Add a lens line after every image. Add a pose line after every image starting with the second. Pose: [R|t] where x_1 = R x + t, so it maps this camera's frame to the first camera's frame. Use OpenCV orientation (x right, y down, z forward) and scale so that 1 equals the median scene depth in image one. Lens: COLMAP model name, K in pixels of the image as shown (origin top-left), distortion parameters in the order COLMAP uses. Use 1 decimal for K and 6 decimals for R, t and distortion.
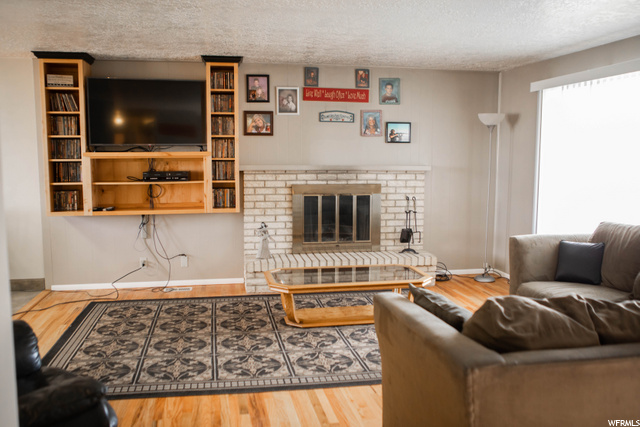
lens RADIAL K [[564.7, 0, 320.0], [0, 564.7, 213.5], [0, 0, 1]] dist [-0.065000, 0.013969]
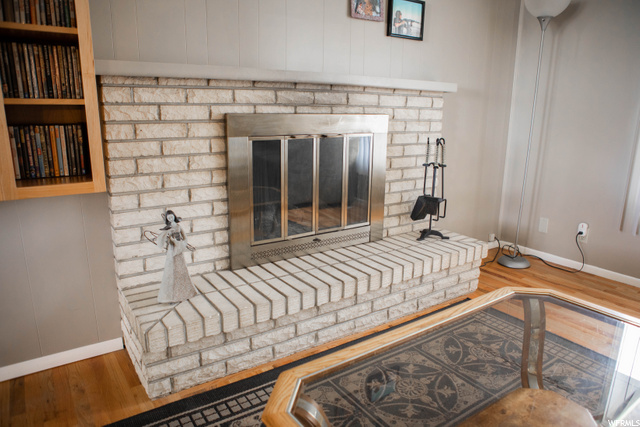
lens RADIAL K [[447.7, 0, 321.3], [0, 447.7, 216.6], [0, 0, 1]] dist [-0.102950, 0.072896]
pose [[0.913180, -0.088995, 0.397721, -0.123425], [0.033277, 0.988891, 0.144871, -0.020795], [-0.406195, -0.119058, 0.905997, 0.660559]]
